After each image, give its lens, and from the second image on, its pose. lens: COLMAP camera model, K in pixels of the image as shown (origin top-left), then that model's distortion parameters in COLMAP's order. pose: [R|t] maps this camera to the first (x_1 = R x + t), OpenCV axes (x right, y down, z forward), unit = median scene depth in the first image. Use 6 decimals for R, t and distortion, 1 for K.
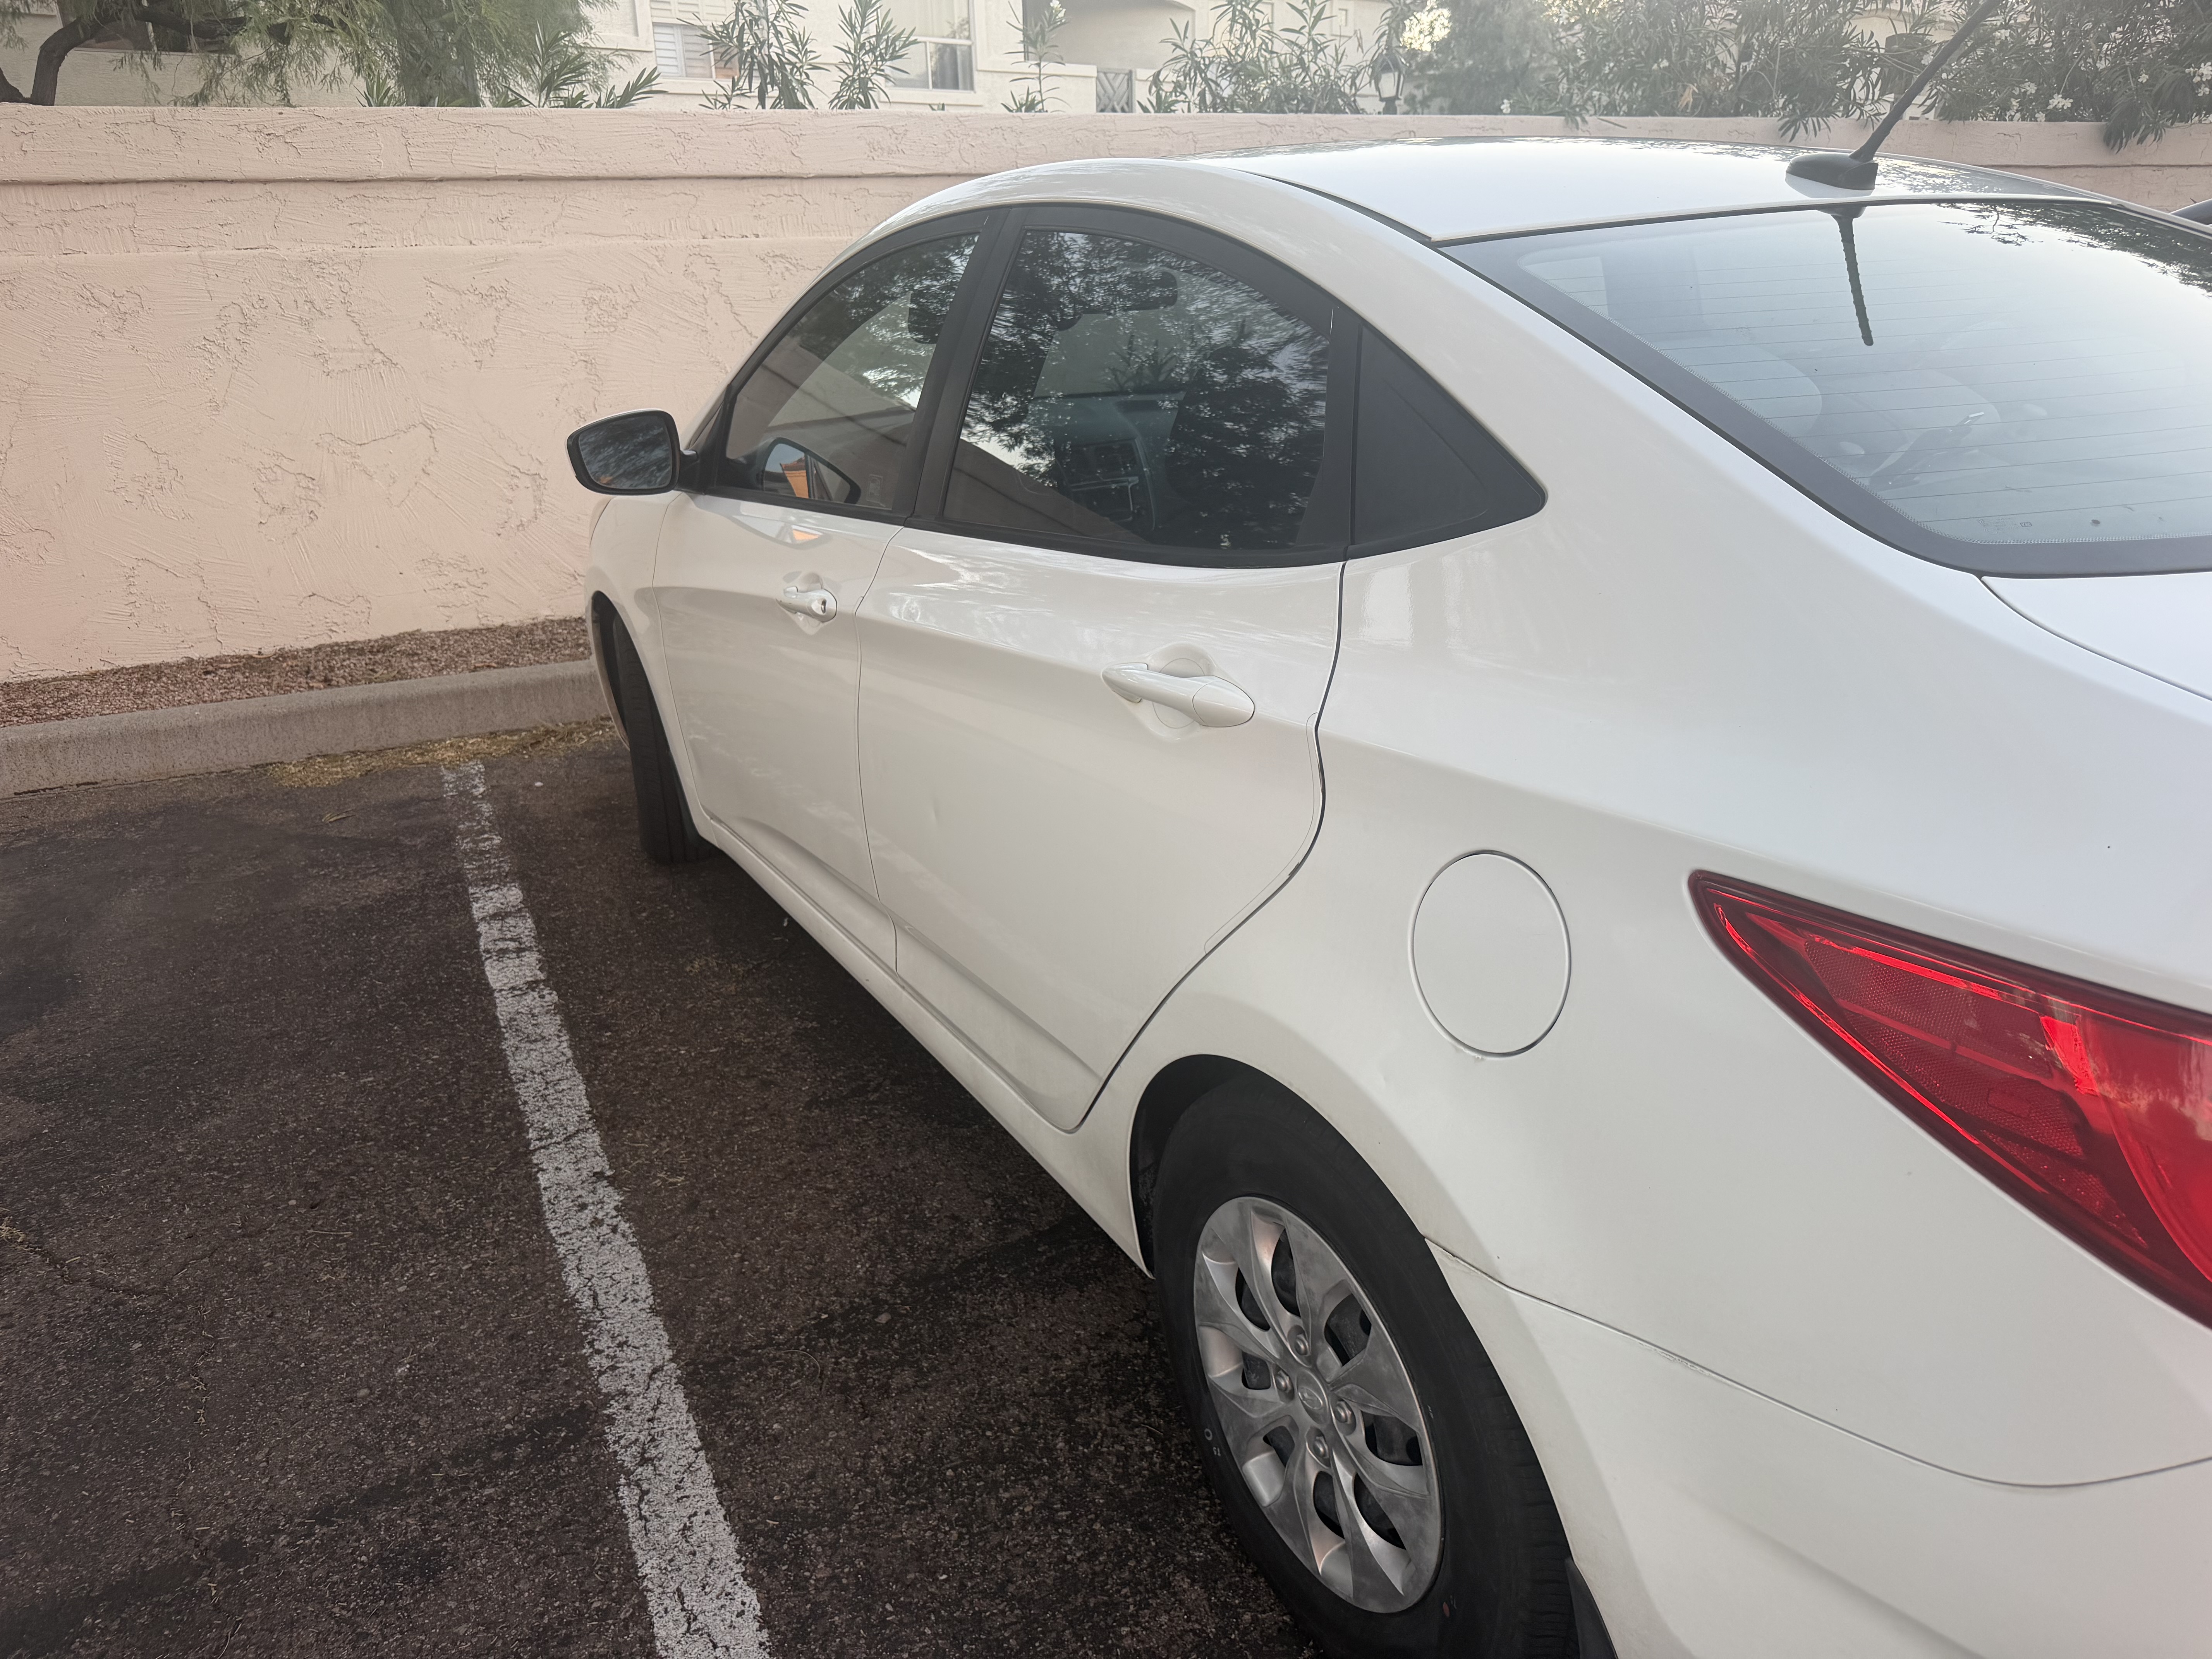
lens RADIAL K [[1572.6, 0, 1127.7], [0, 1572.6, 826.3], [0, 0, 1]] dist [0.005800, -0.010082]
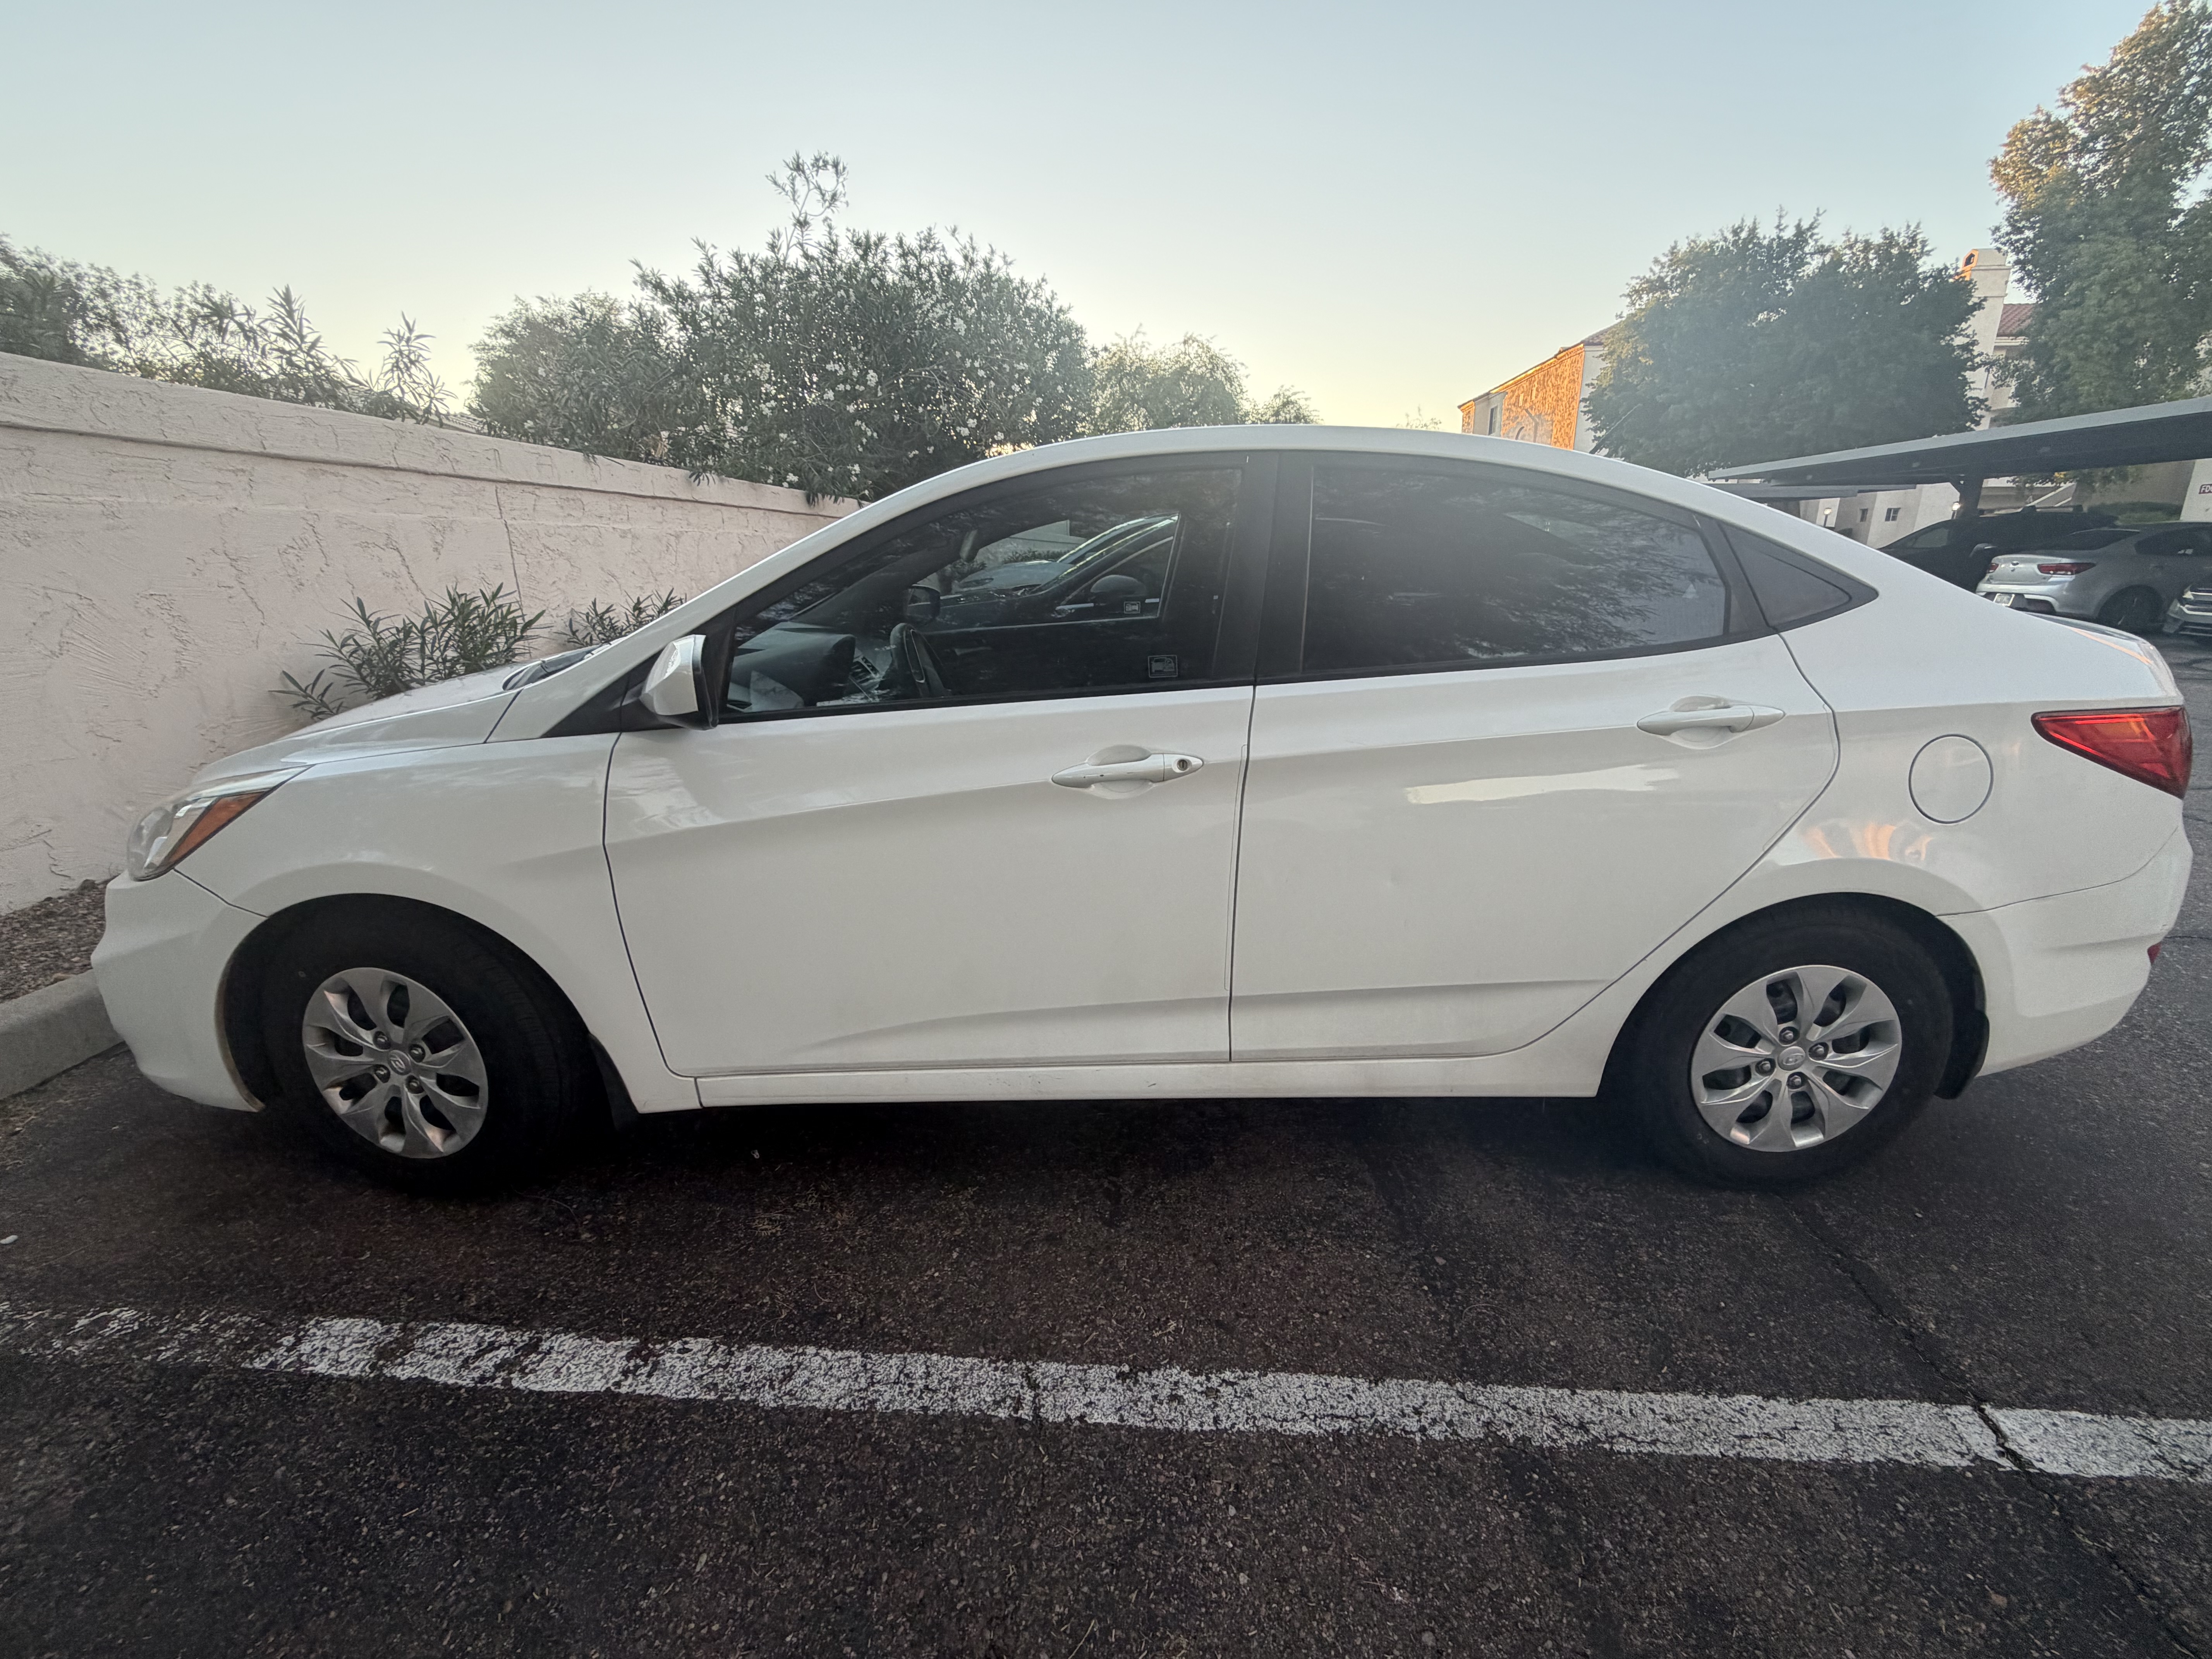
lens RADIAL K [[958.9, 0, 1105.0], [0, 958.9, 839.4], [0, 0, 1]] dist [-0.000808, -0.000257]
pose [[0.494015, -0.220587, 0.841006, -0.785278], [0.289682, 0.953774, 0.080002, -0.152263], [-0.819776, 0.204102, 0.535079, 0.631754]]
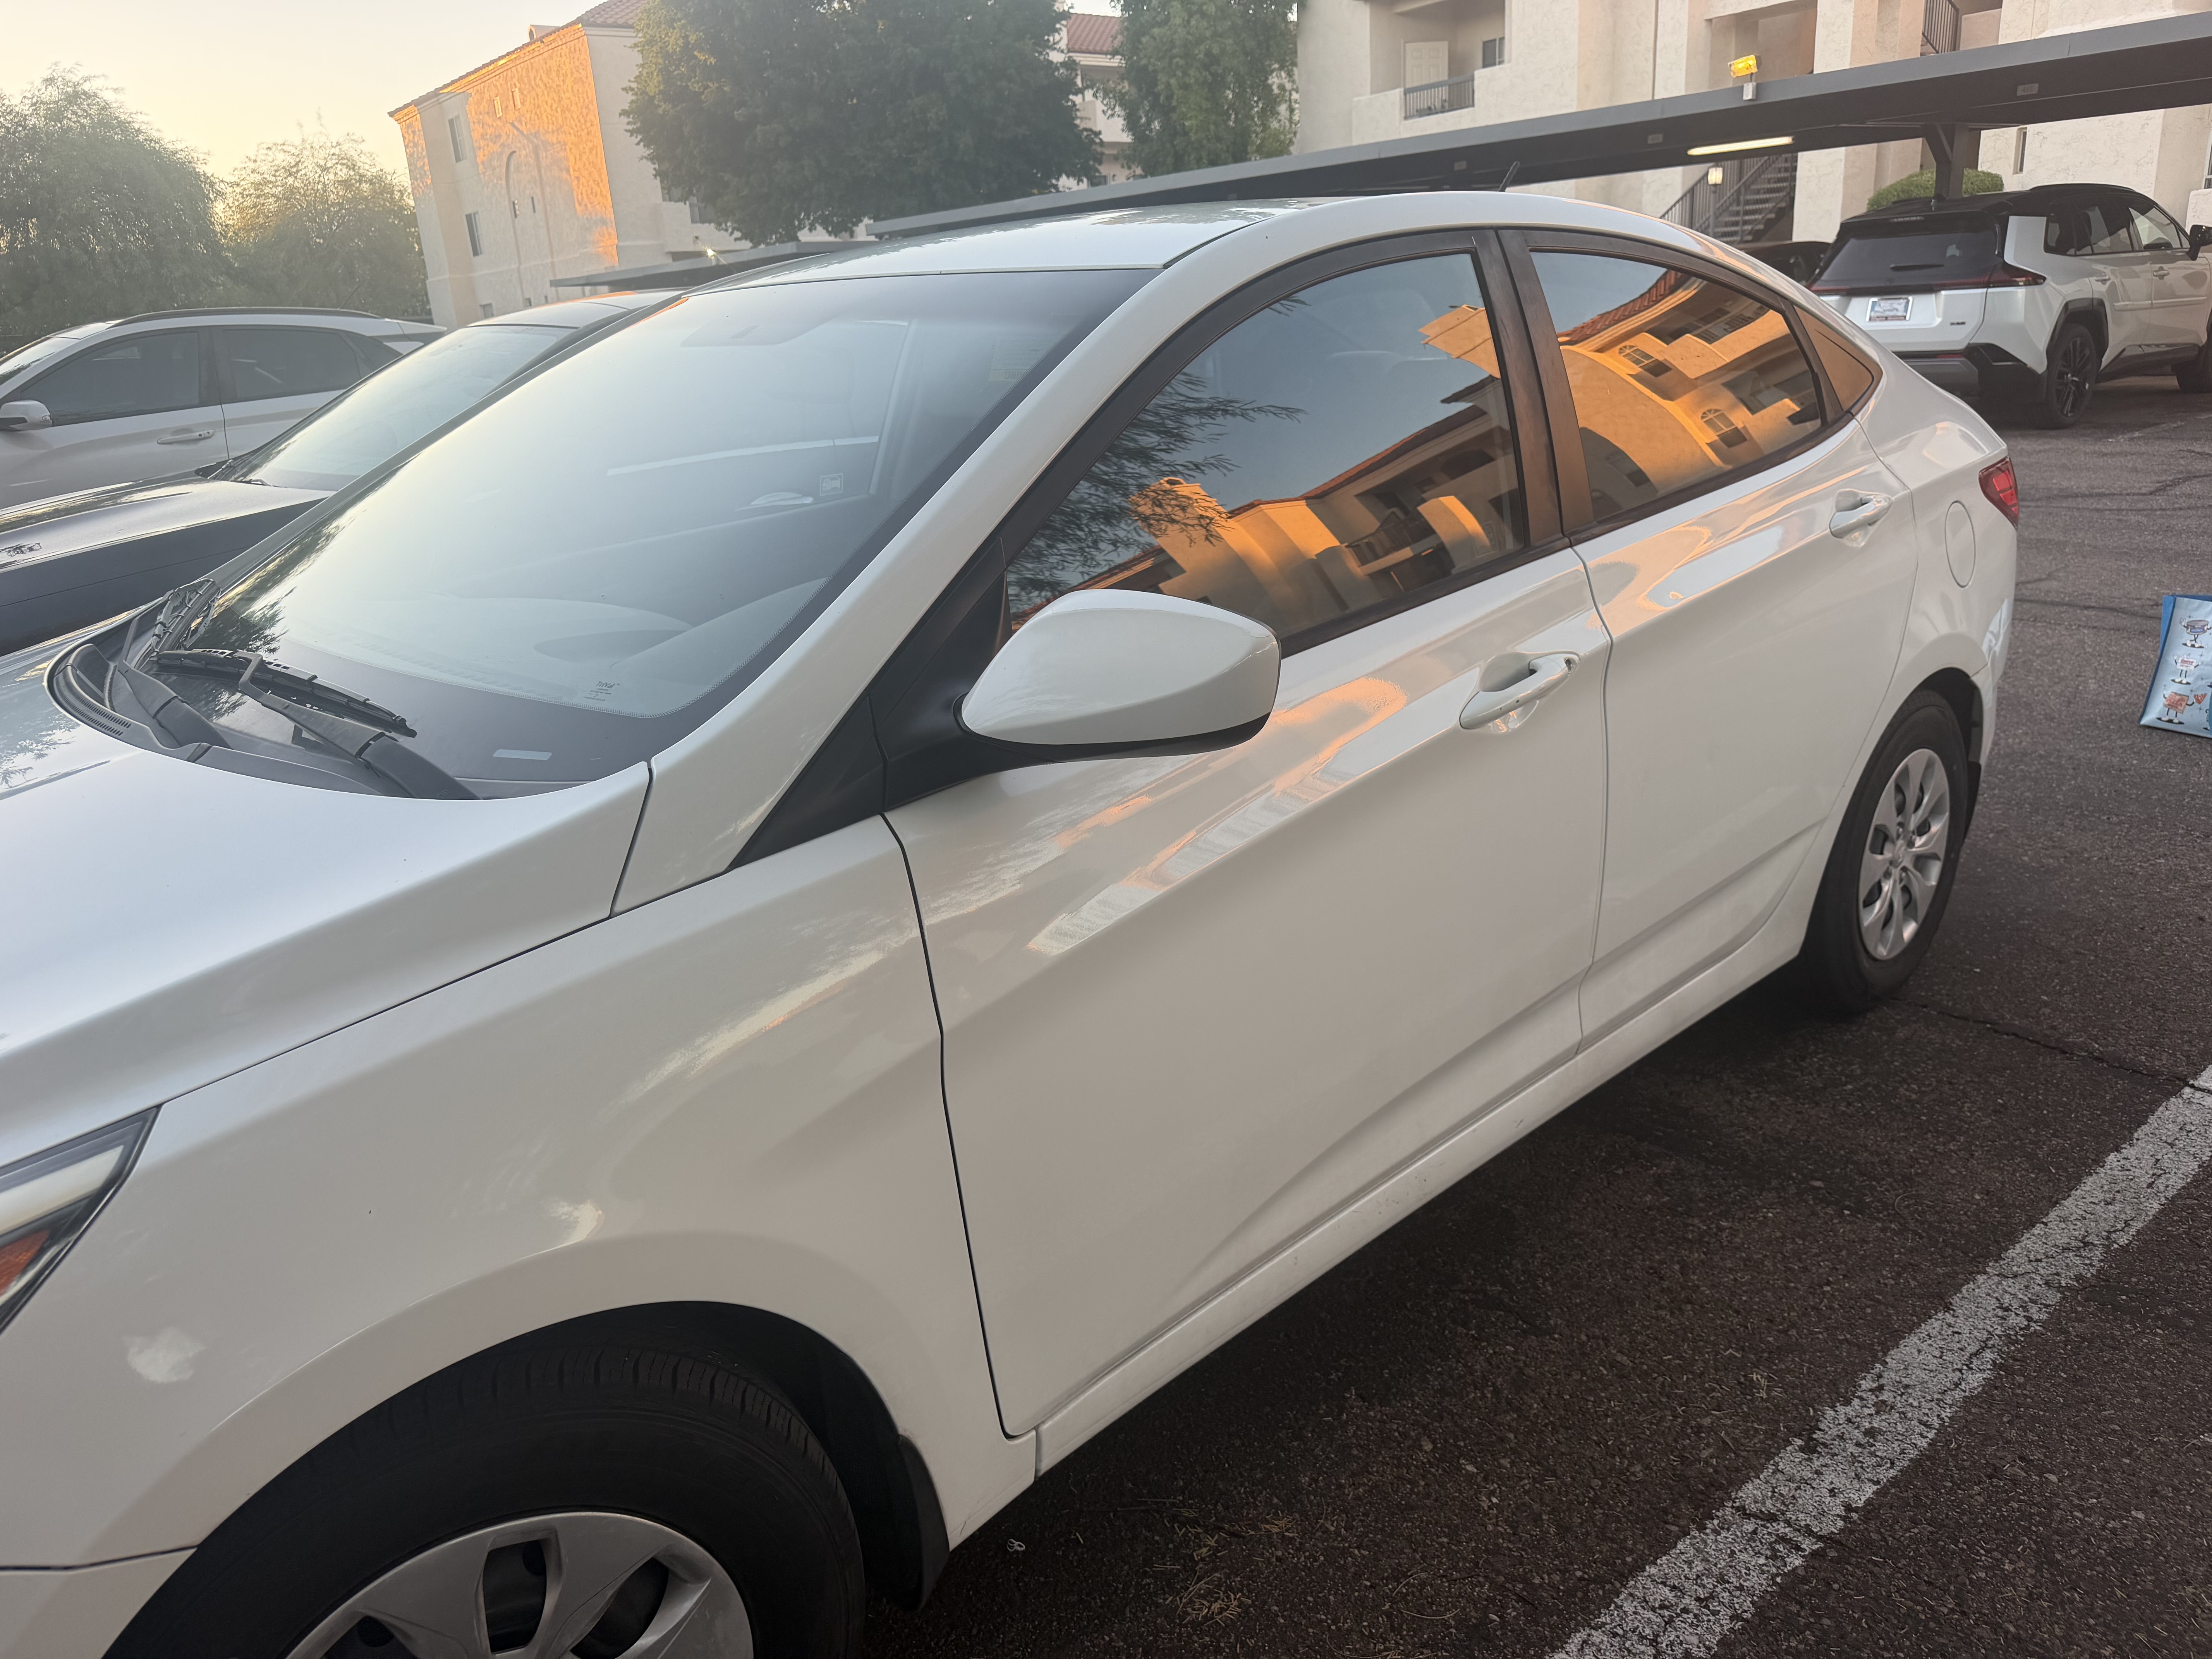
lens RADIAL K [[1572.6, 0, 1123.7], [0, 1572.6, 835.6], [0, 0, 1]] dist [0.005800, -0.010082]
pose [[-0.227299, -0.263762, 0.937424, -0.904771], [0.397754, 0.853518, 0.336598, -0.418767], [-0.888891, 0.449373, -0.089092, 1.248052]]
